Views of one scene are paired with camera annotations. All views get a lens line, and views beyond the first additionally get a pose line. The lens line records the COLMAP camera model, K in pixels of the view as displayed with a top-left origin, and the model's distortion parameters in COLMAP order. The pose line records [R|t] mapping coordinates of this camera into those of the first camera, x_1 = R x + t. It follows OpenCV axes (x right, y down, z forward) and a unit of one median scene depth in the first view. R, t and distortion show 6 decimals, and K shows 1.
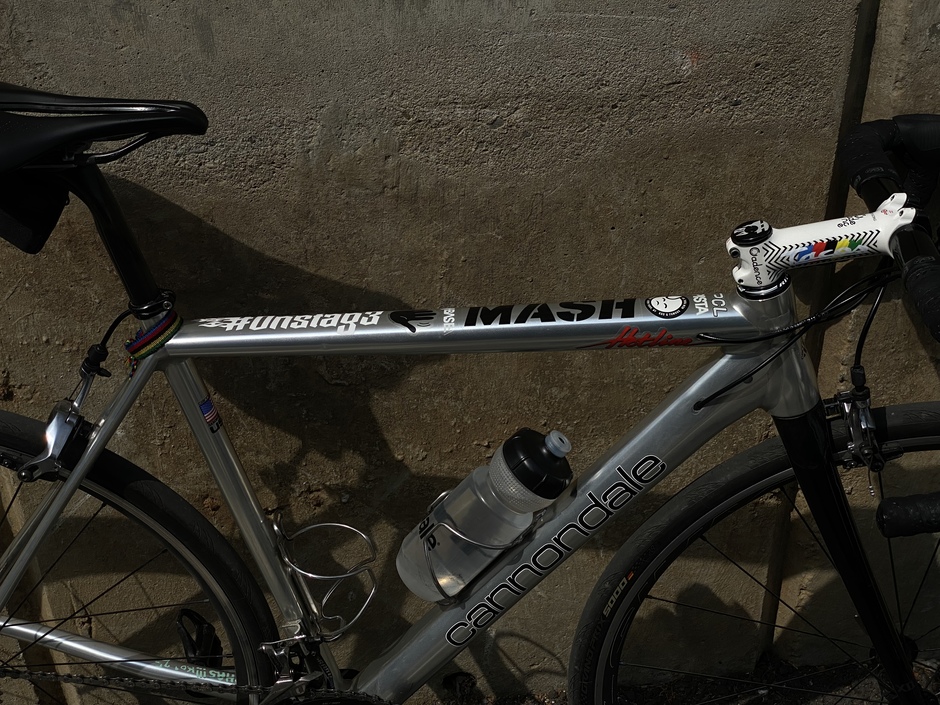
lens RADIAL K [[1409.7, 0, 472.3], [0, 1409.7, 343.9], [0, 0, 1]] dist [0.086342, 0.000000]
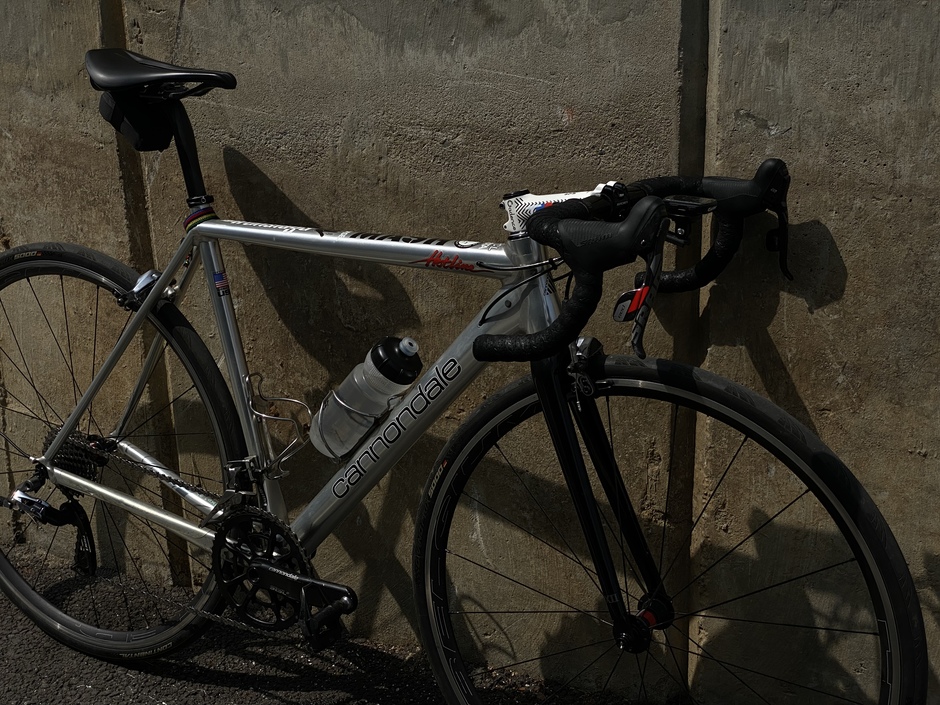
lens RADIAL K [[1409.7, 0, 472.1], [0, 1409.7, 351.8], [0, 0, 1]] dist [0.086342, 0.000000]
pose [[0.856583, 0.170816, -0.486916, 0.797498], [-0.303117, 0.930219, -0.206911, 0.345554], [0.417595, 0.324829, 0.848587, -0.182032]]
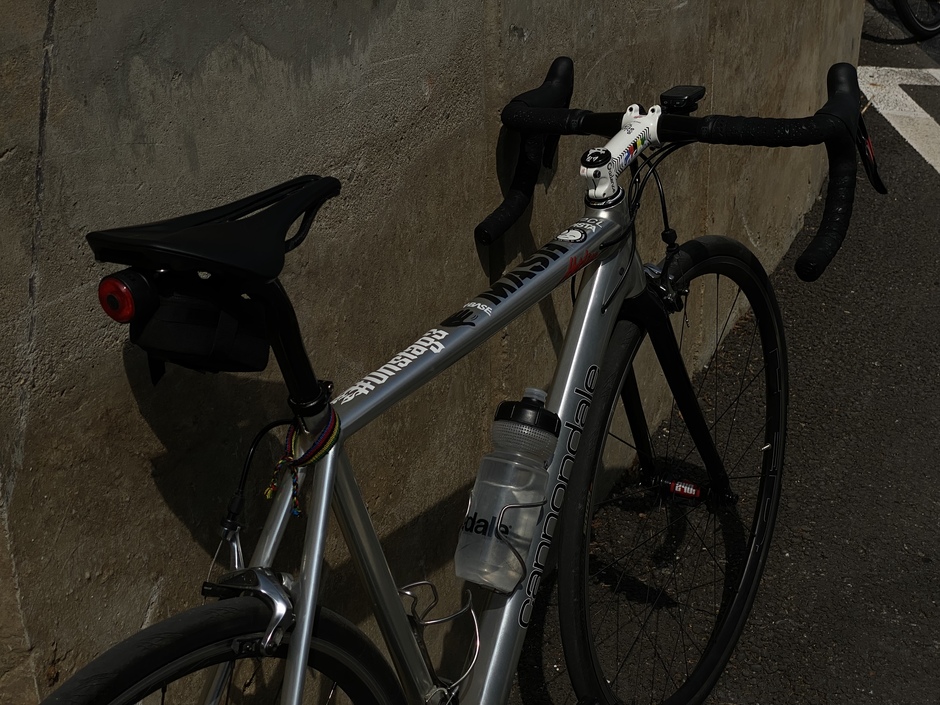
lens RADIAL K [[1409.7, 0, 469.1], [0, 1409.7, 345.3], [0, 0, 1]] dist [0.086342, 0.000000]
pose [[0.540921, -0.364575, 0.757951, -0.818986], [0.520446, 0.853009, 0.038876, -0.037441], [-0.660712, 0.373444, 0.651152, 0.258588]]
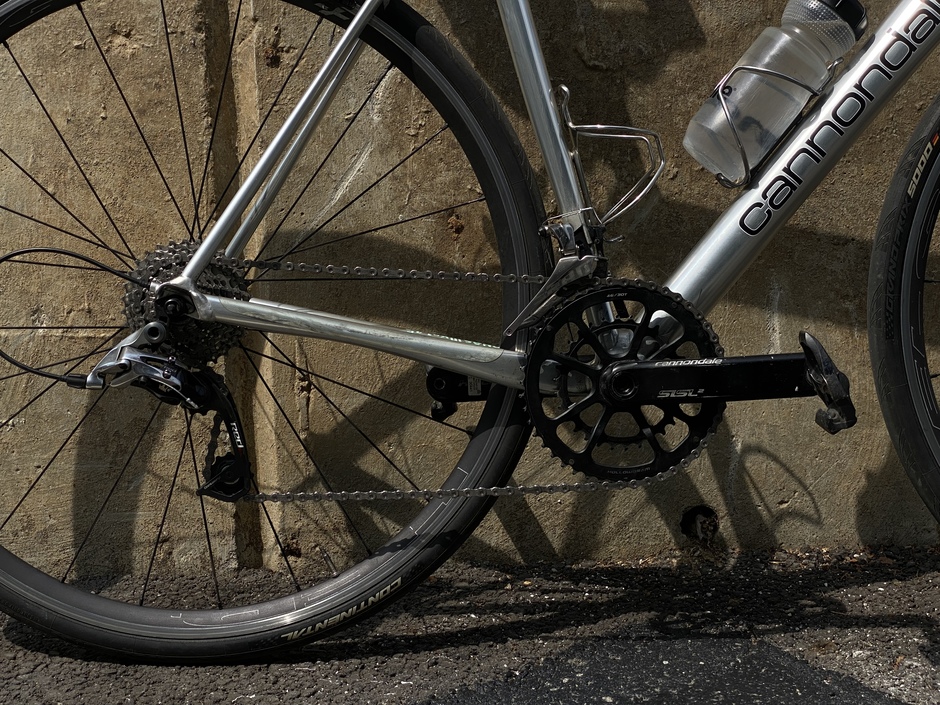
lens RADIAL K [[1409.7, 0, 474.5], [0, 1409.7, 351.8], [0, 0, 1]] dist [0.086342, 0.000000]
pose [[0.999975, -0.004266, 0.005621, -0.208962], [0.006420, 0.880585, -0.473845, 0.759803], [-0.002929, 0.473869, 0.880591, 0.231500]]
